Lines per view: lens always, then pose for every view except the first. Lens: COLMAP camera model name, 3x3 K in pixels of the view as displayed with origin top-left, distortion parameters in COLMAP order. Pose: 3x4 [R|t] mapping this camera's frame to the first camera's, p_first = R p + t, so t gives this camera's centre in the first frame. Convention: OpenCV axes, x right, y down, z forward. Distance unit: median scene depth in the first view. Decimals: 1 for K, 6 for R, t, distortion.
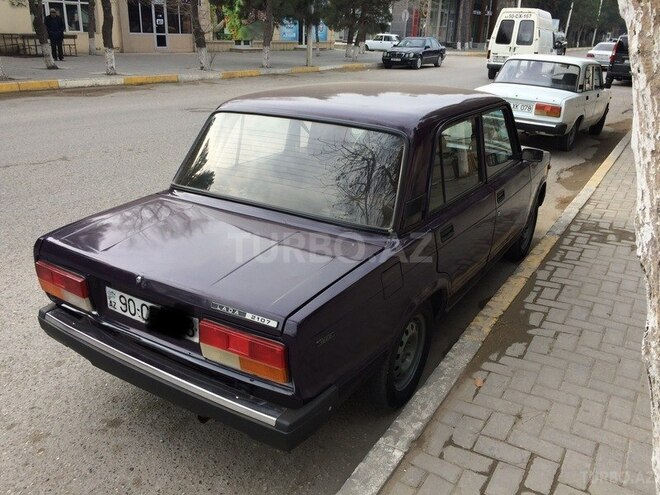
lens RADIAL K [[564.2, 0, 330.0], [0, 564.2, 247.5], [0, 0, 1]] dist [0.080471, -0.095497]
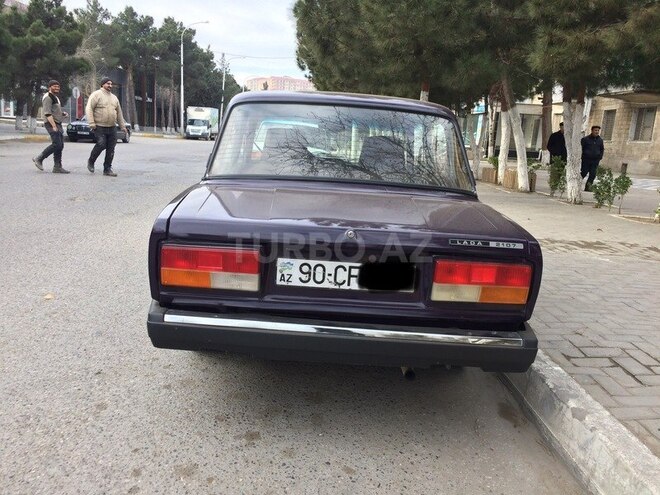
lens RADIAL K [[564.2, 0, 330.0], [0, 564.2, 247.5], [0, 0, 1]] dist [0.080471, -0.095497]
pose [[0.836721, -0.078179, 0.542020, -0.810028], [0.154705, 0.983186, -0.097009, 0.151419], [-0.525322, 0.165023, 0.834748, 0.220943]]
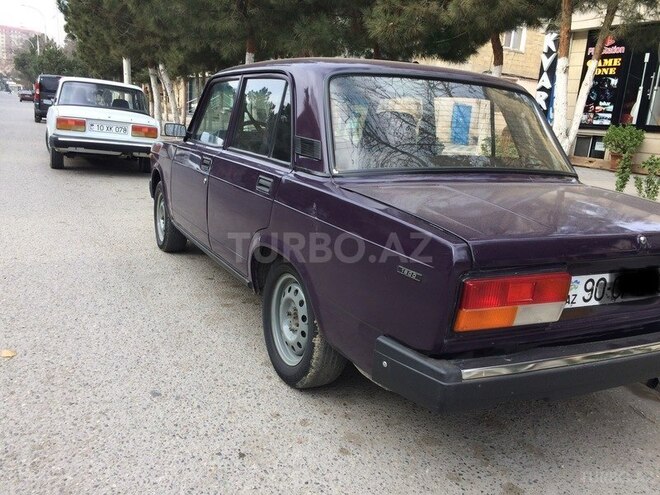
lens RADIAL K [[564.2, 0, 330.0], [0, 564.2, 247.5], [0, 0, 1]] dist [0.080471, -0.095497]
pose [[0.513103, -0.186981, 0.837713, -1.161943], [0.252600, 0.965657, 0.060820, -0.089646], [-0.820316, 0.180399, 0.542713, 0.854969]]
